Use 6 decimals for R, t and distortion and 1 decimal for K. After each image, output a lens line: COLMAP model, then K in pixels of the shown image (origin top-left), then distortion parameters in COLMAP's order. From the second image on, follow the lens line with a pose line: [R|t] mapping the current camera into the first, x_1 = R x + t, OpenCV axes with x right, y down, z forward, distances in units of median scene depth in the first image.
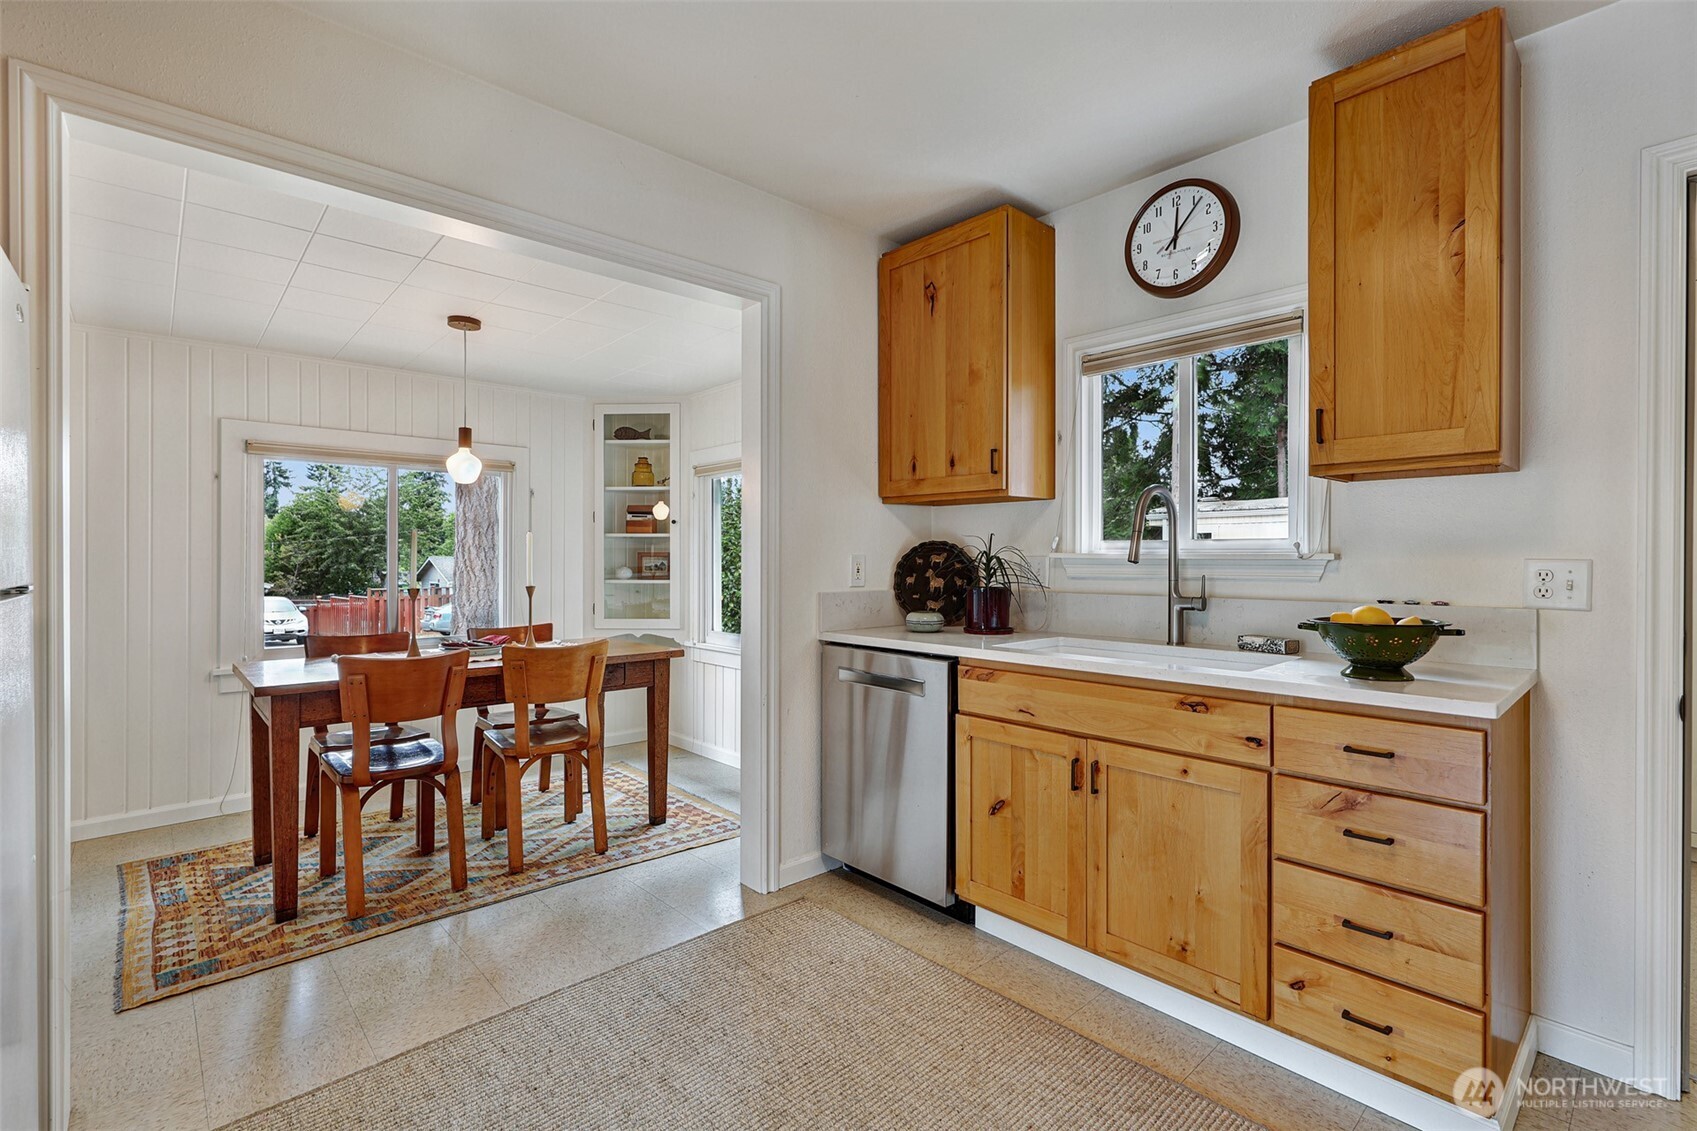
lens RADIAL K [[776.5, 0, 850.4], [0, 776.5, 557.6], [0, 0, 1]] dist [-0.003885, -0.002565]
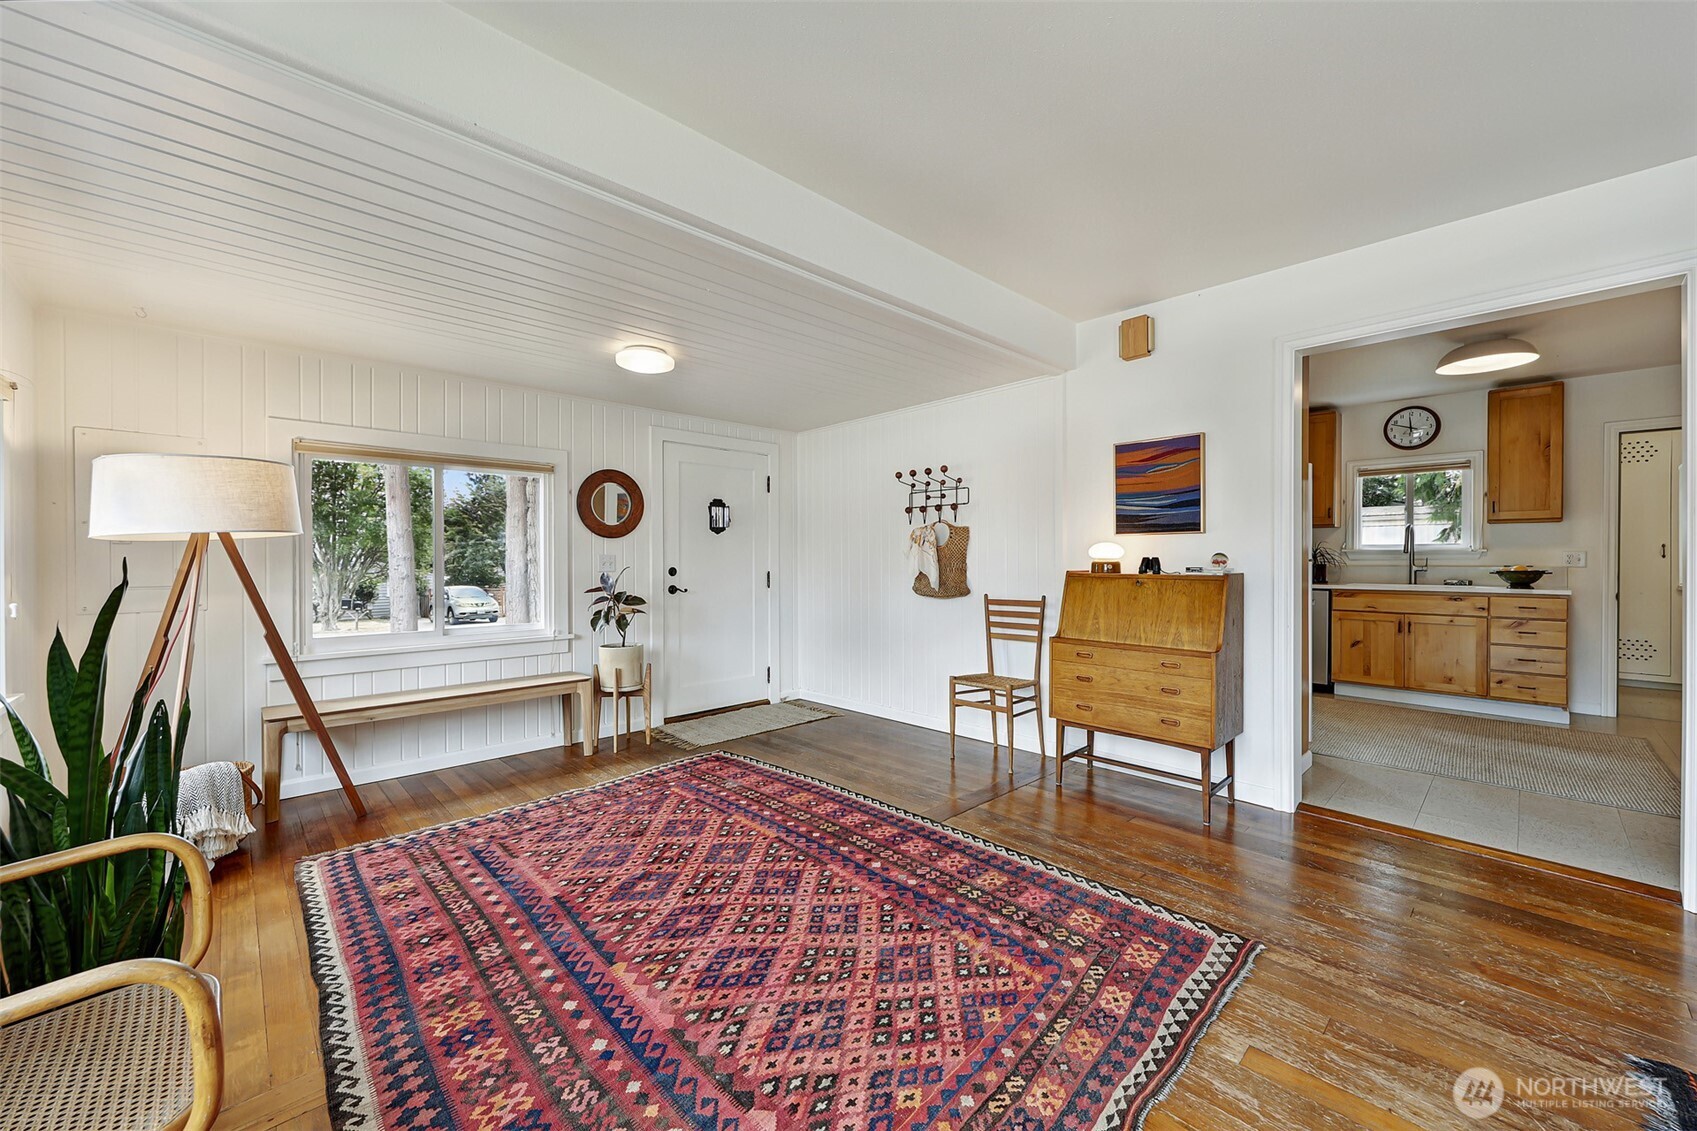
lens RADIAL K [[672.8, 0, 816.3], [0, 672.8, 560.0], [0, 0, 1]] dist [0.000515, -0.000234]
pose [[0.999719, -0.003091, 0.023485, -1.648056], [0.002921, 0.999969, 0.007275, 0.007729], [-0.023506, -0.007204, 0.999698, -1.226646]]
